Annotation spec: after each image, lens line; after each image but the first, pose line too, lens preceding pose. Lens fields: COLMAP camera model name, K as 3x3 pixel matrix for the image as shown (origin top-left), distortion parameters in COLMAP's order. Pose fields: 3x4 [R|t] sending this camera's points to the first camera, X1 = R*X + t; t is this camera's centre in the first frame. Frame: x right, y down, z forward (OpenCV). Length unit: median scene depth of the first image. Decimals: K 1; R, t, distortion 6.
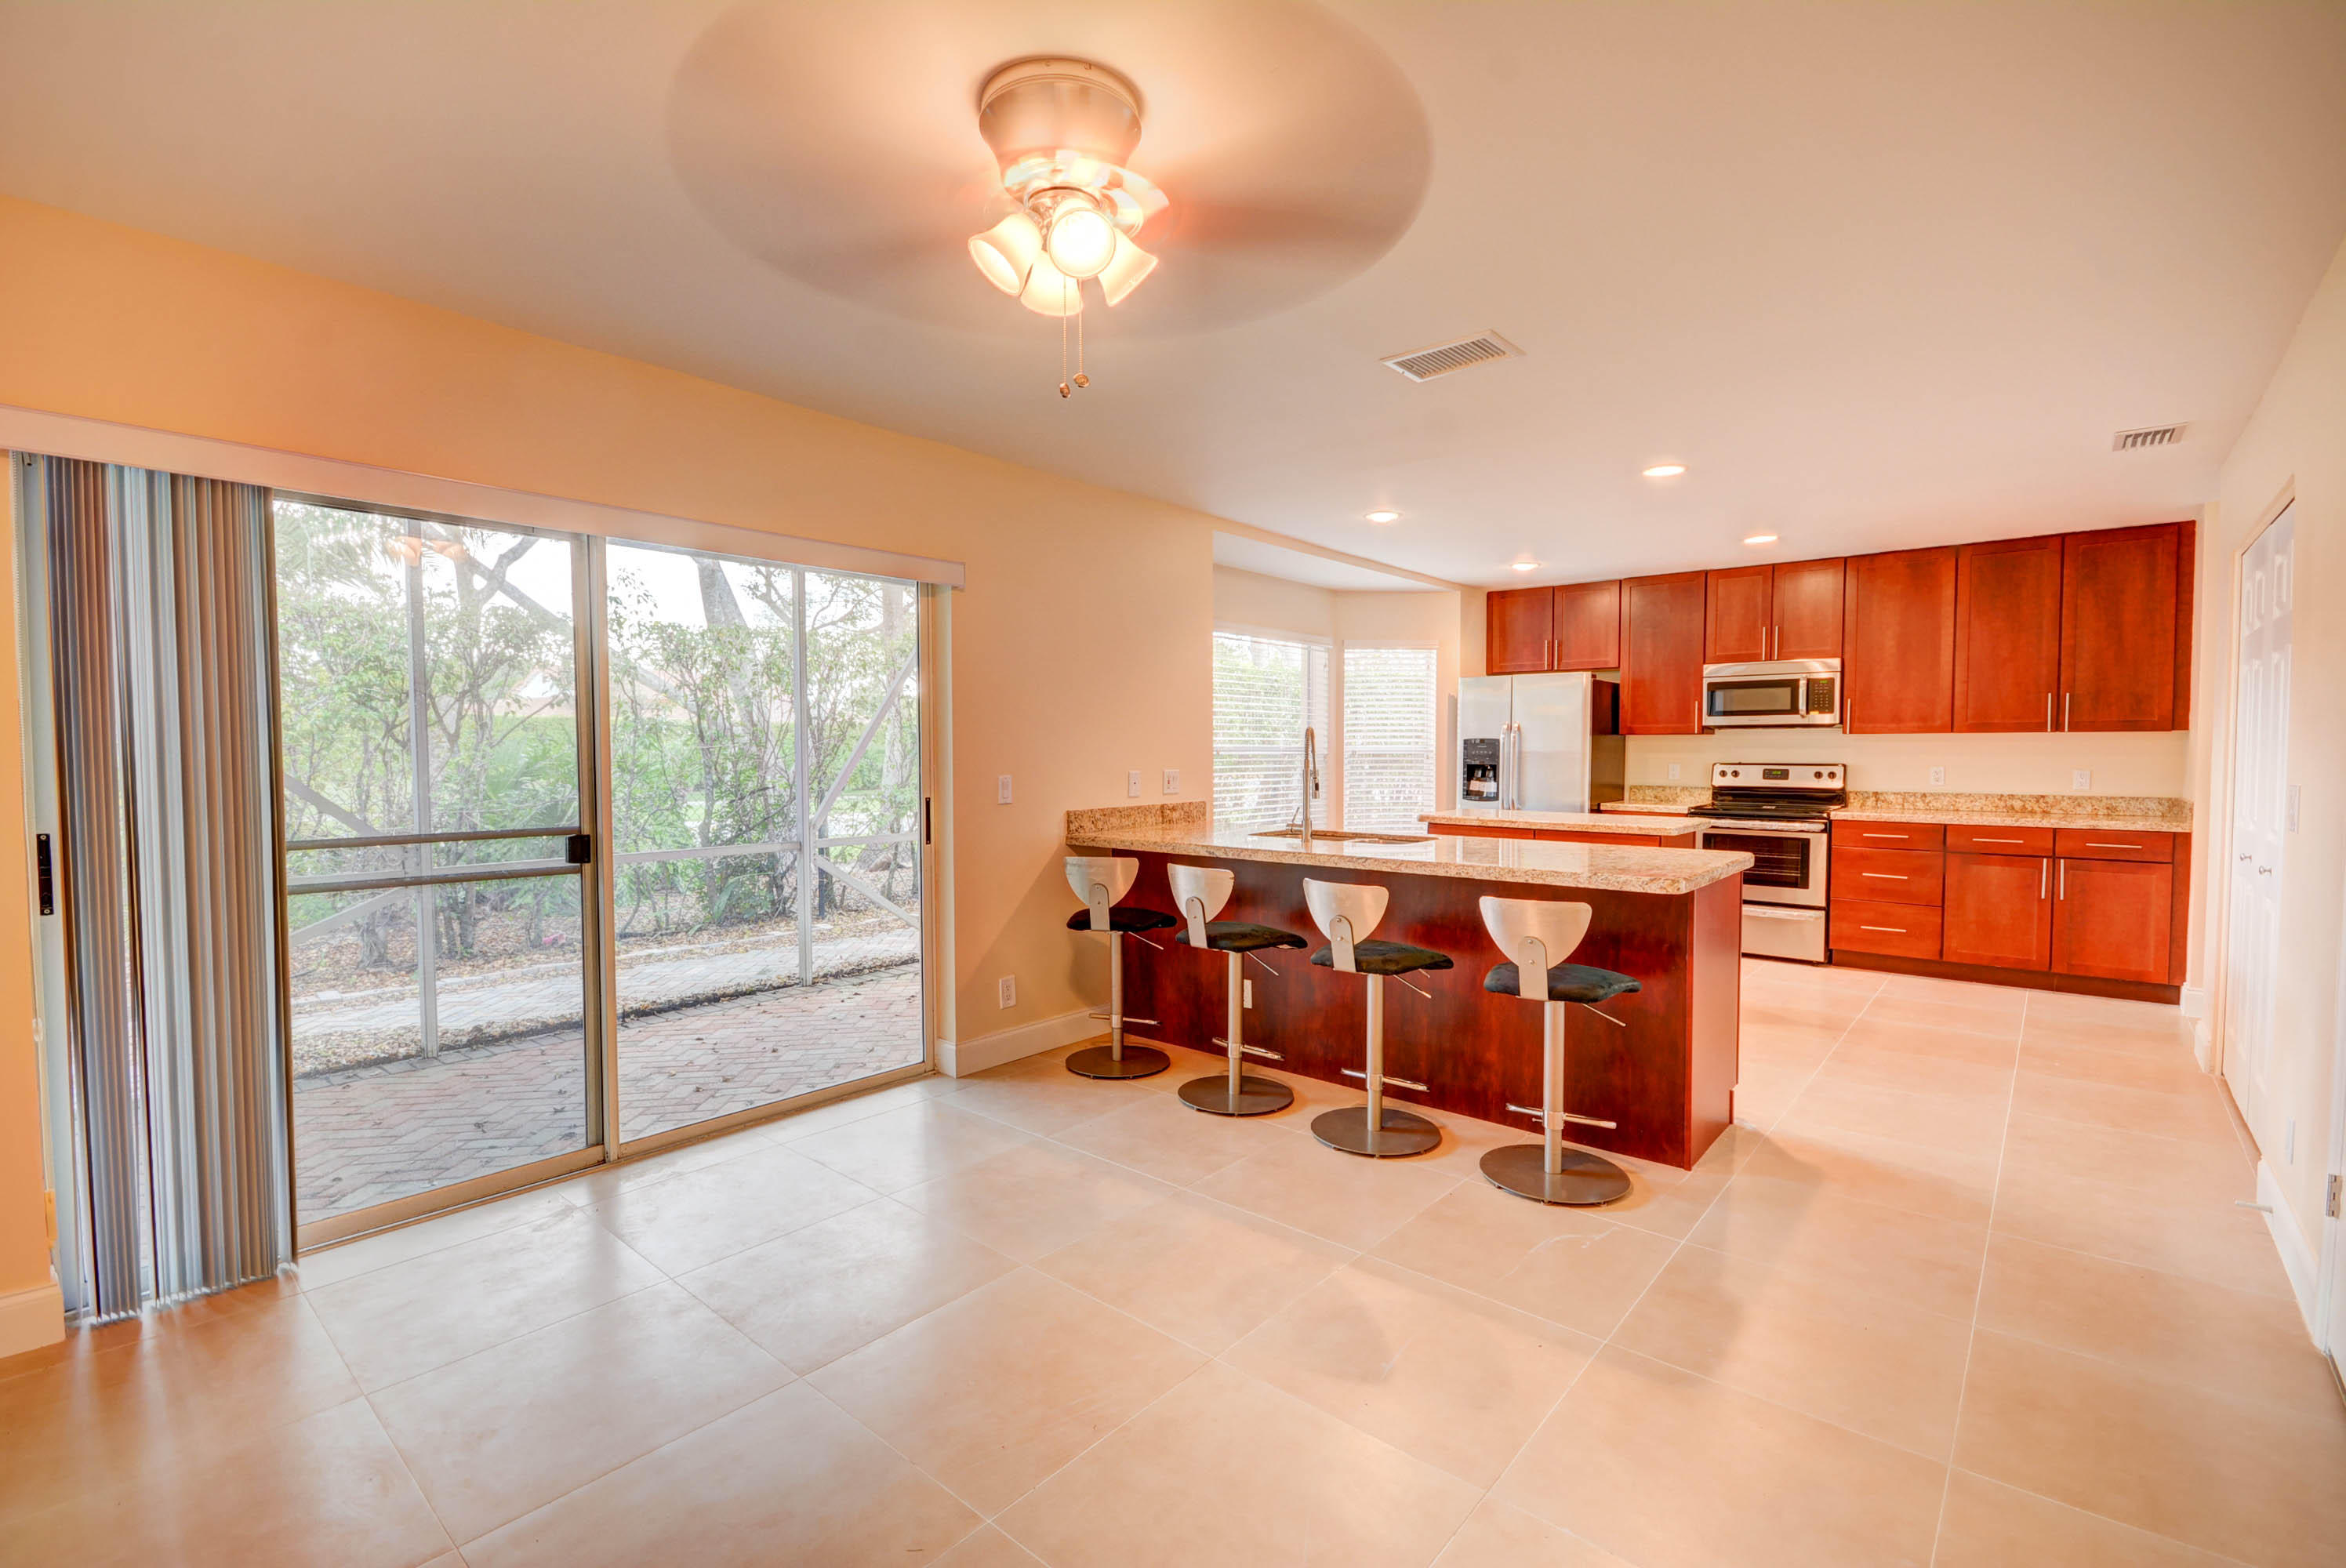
lens RADIAL K [[1034.5, 0, 1173.0], [0, 1034.5, 784.0], [0, 0, 1]] dist [0.002447, 0.000013]
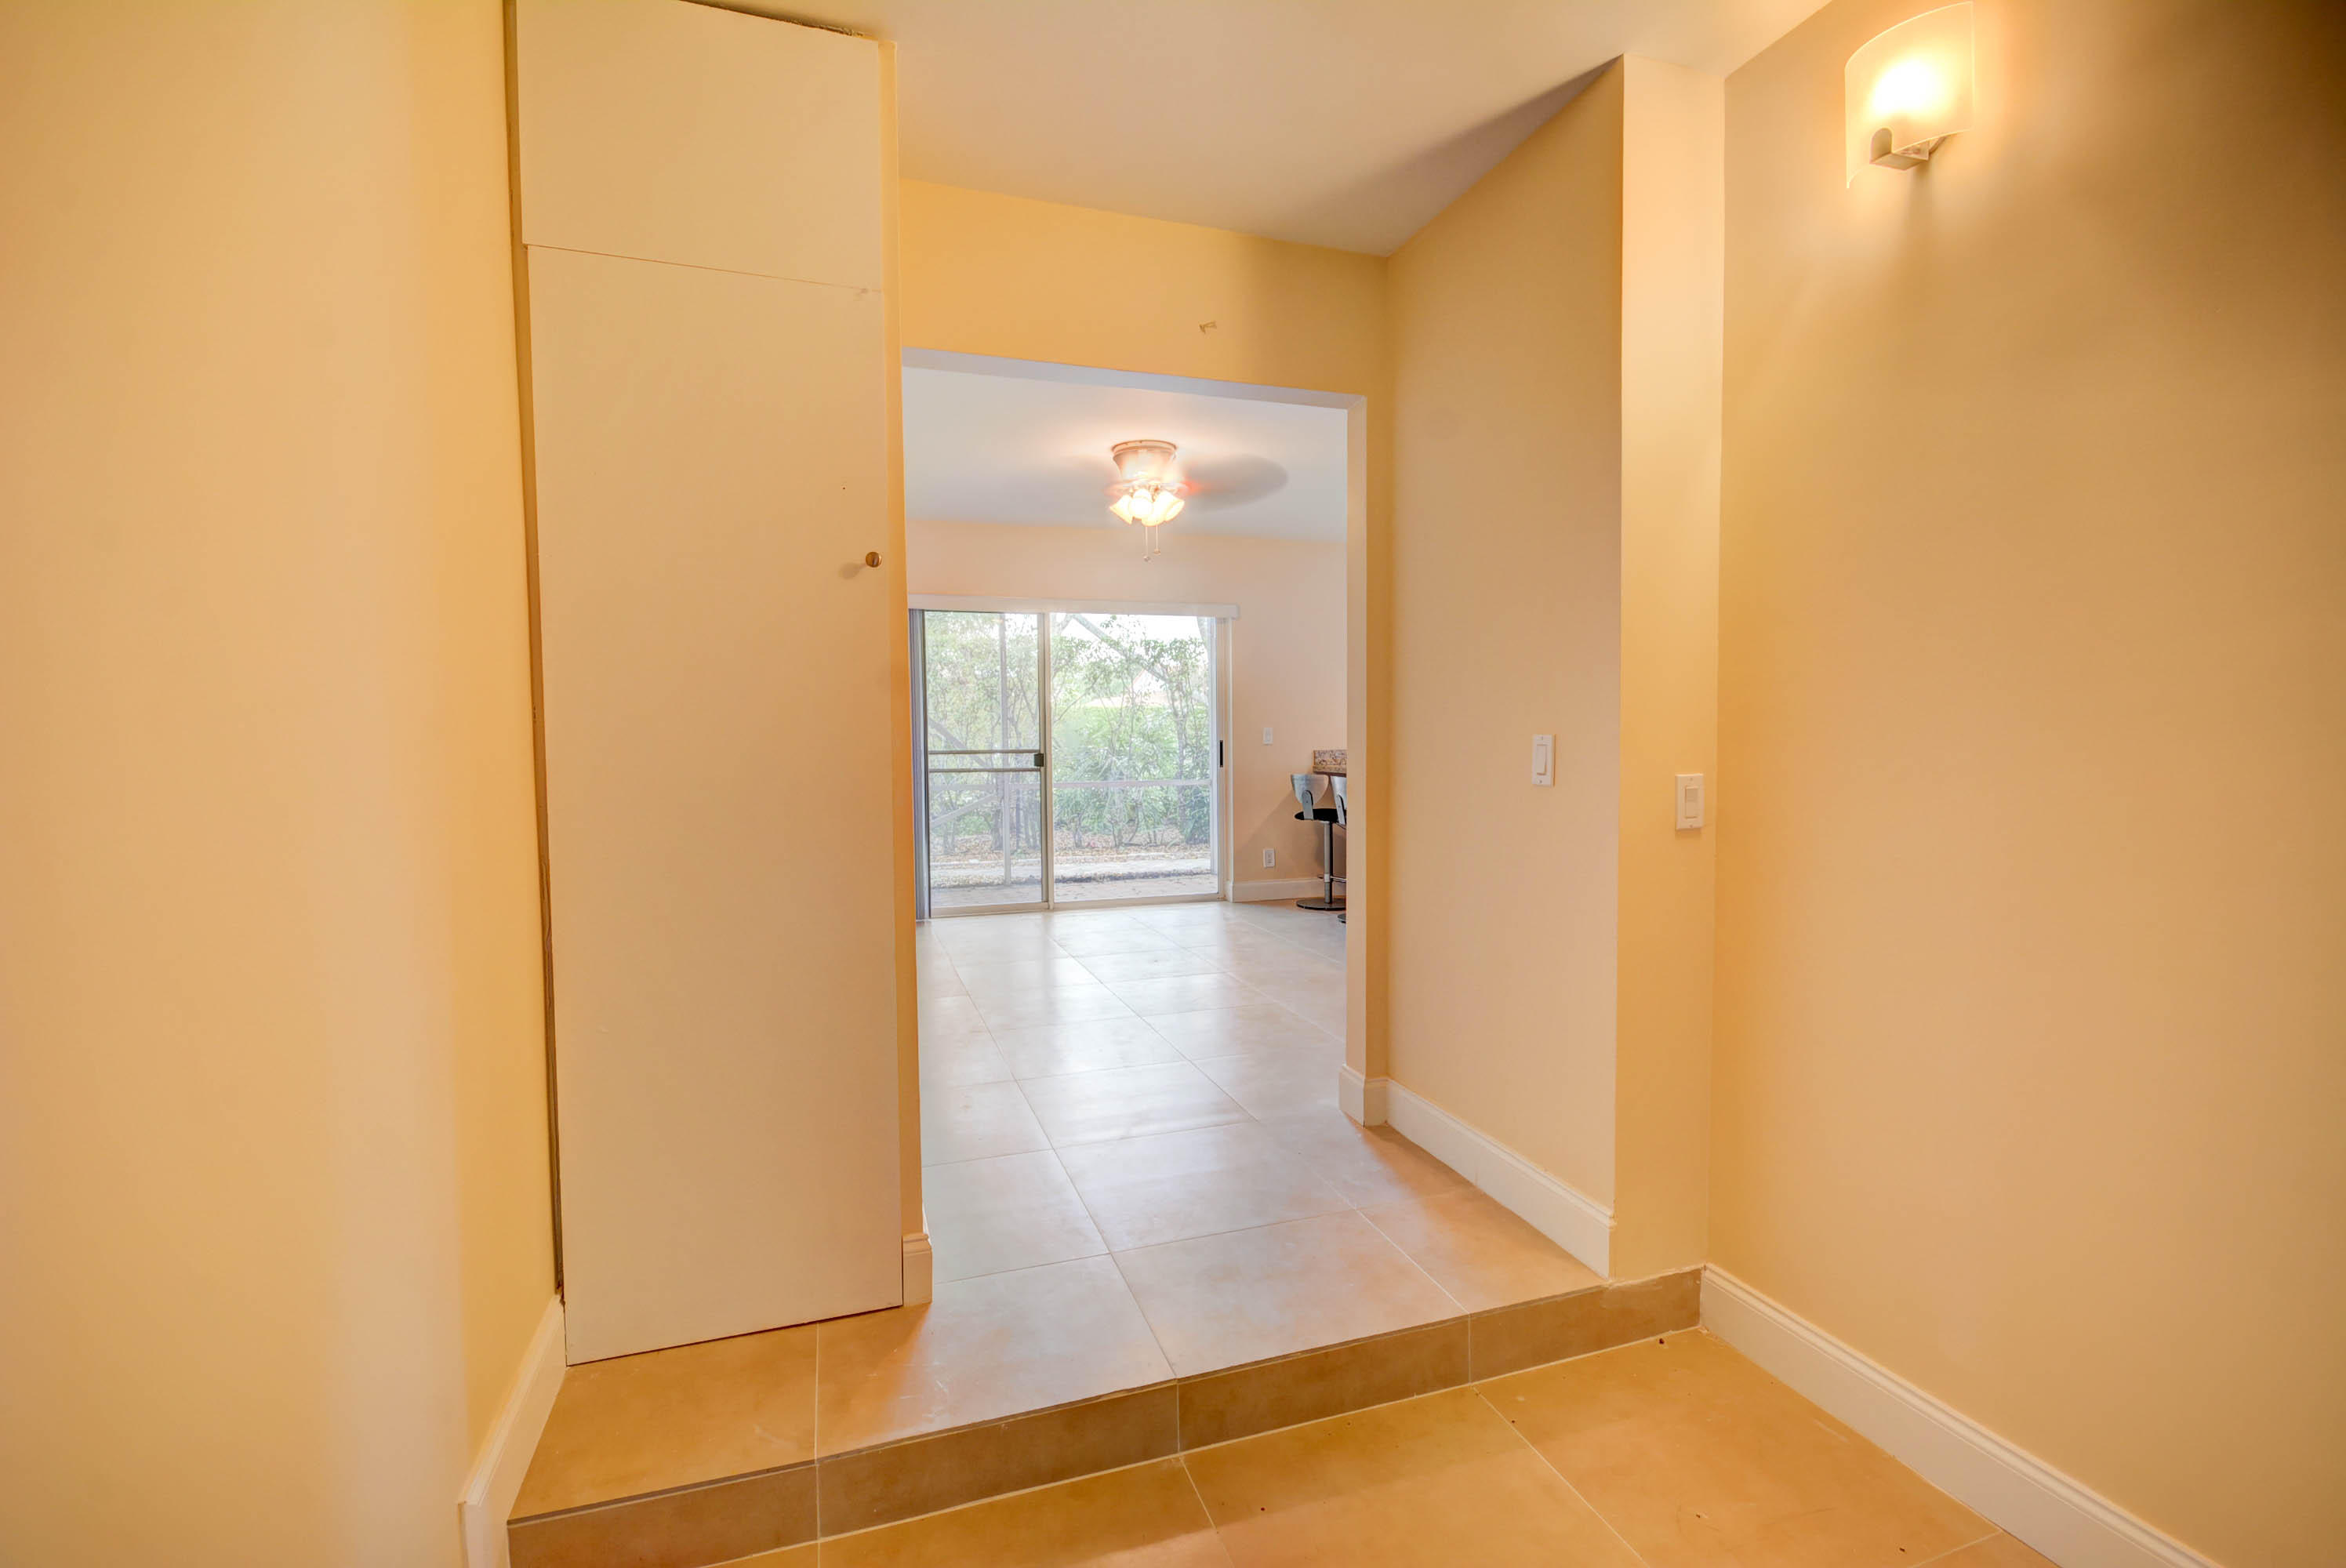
lens RADIAL K [[1034.5, 0, 1173.0], [0, 1034.5, 784.0], [0, 0, 1]] dist [0.002447, 0.000013]
pose [[0.861378, 0.016528, -0.507696, 0.579864], [-0.007762, 0.999782, 0.019379, 0.054724], [0.507906, -0.012752, 0.861318, -0.536606]]
